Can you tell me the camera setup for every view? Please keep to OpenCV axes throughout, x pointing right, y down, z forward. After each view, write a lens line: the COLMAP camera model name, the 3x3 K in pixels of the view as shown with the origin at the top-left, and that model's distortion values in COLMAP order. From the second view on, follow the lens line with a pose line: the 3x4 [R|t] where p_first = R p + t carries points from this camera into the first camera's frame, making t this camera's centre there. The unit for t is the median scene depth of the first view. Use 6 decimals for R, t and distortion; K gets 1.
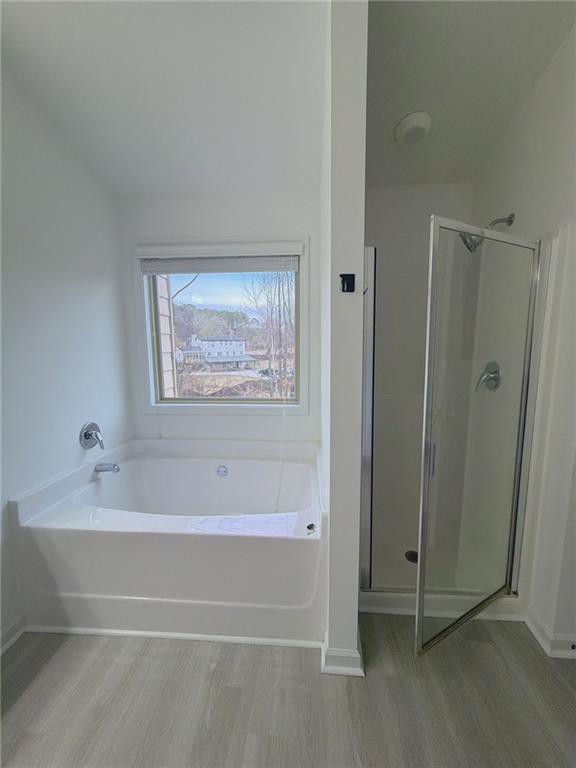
lens RADIAL K [[307.2, 0, 288.0], [0, 307.2, 384.0], [0, 0, 1]] dist [0.001001, -0.000197]
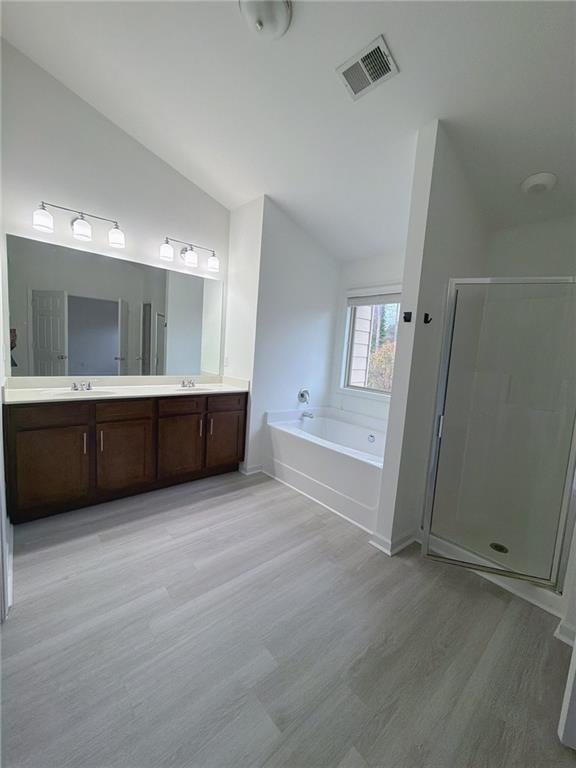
lens RADIAL K [[307.2, 0, 288.0], [0, 307.2, 384.0], [0, 0, 1]] dist [0.001001, -0.000197]
pose [[0.709063, 0.134268, -0.692244, 0.562005], [-0.164589, 0.986102, 0.022677, 0.071505], [0.685668, 0.097856, 0.721307, -0.406946]]
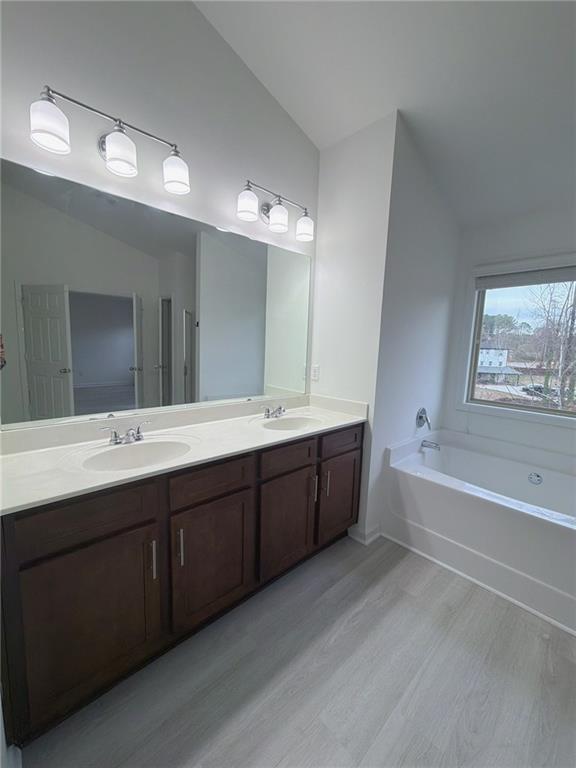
lens RADIAL K [[307.2, 0, 288.0], [0, 307.2, 384.0], [0, 0, 1]] dist [0.001001, -0.000197]
pose [[0.728087, 0.115788, -0.675635, -0.187912], [-0.127986, 0.991261, 0.031958, 0.055956], [0.673431, 0.063204, 0.736544, -0.359841]]
